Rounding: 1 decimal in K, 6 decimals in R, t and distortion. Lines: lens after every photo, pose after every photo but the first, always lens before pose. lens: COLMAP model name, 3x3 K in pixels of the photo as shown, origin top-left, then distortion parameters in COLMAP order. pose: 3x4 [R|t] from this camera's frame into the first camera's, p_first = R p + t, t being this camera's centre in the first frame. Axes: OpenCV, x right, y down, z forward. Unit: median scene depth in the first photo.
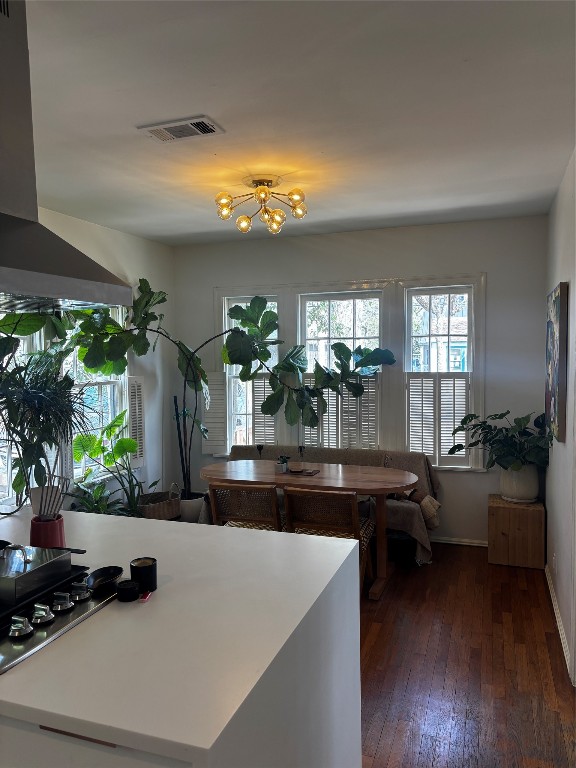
lens RADIAL K [[579.6, 0, 290.9], [0, 579.6, 383.1], [0, 0, 1]] dist [0.056515, -0.019190]
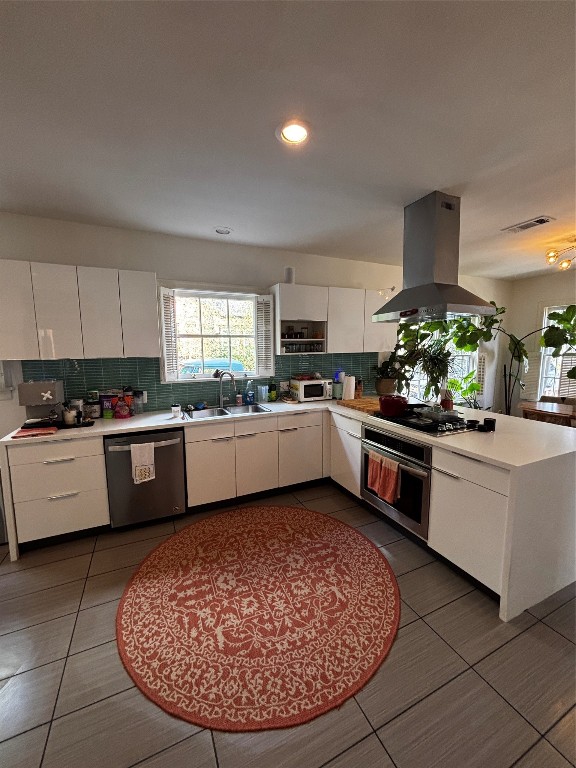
lens RADIAL K [[307.6, 0, 288.1], [0, 307.6, 383.8], [0, 0, 1]] dist [-0.001564, 0.000945]
pose [[0.694335, 0.092804, -0.713643, 0.030046], [-0.041616, 0.995169, 0.088924, 0.032267], [0.718448, -0.032044, 0.694842, -0.218986]]
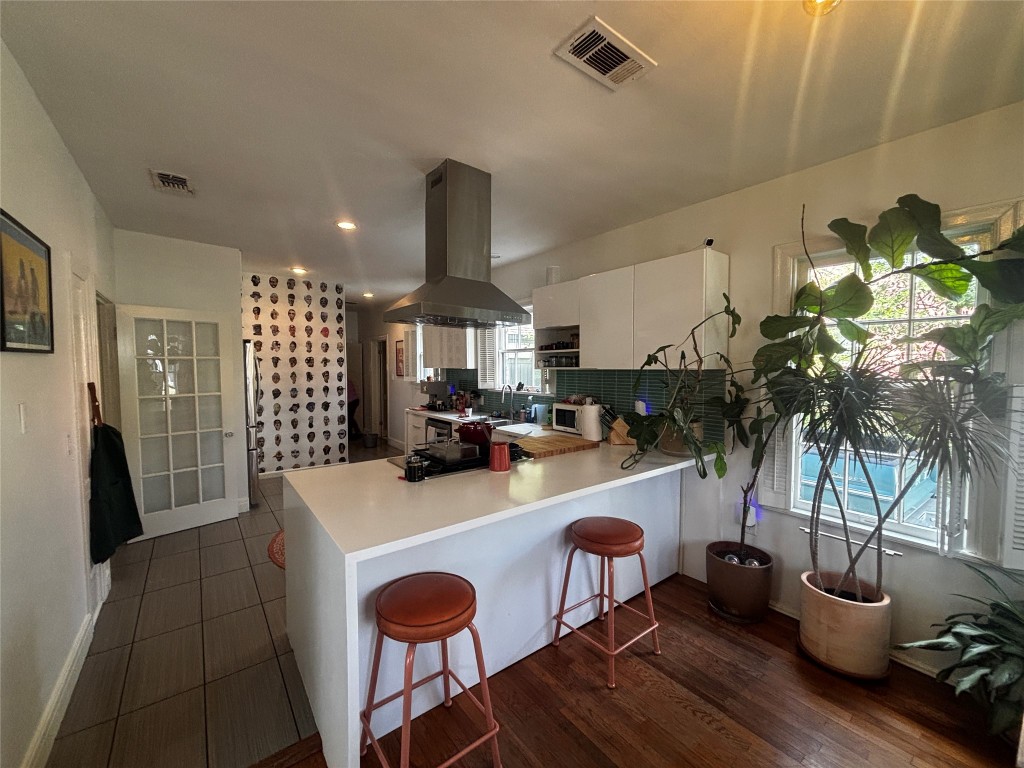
lens RADIAL K [[410.1, 0, 510.2], [0, 410.1, 383.1], [0, 0, 1]] dist [-0.001564, 0.000945]
pose [[-0.549851, 0.051477, -0.833675, 0.247242], [-0.038888, 0.995439, 0.087114, -0.018869], [0.834357, 0.080319, -0.545341, 0.797752]]
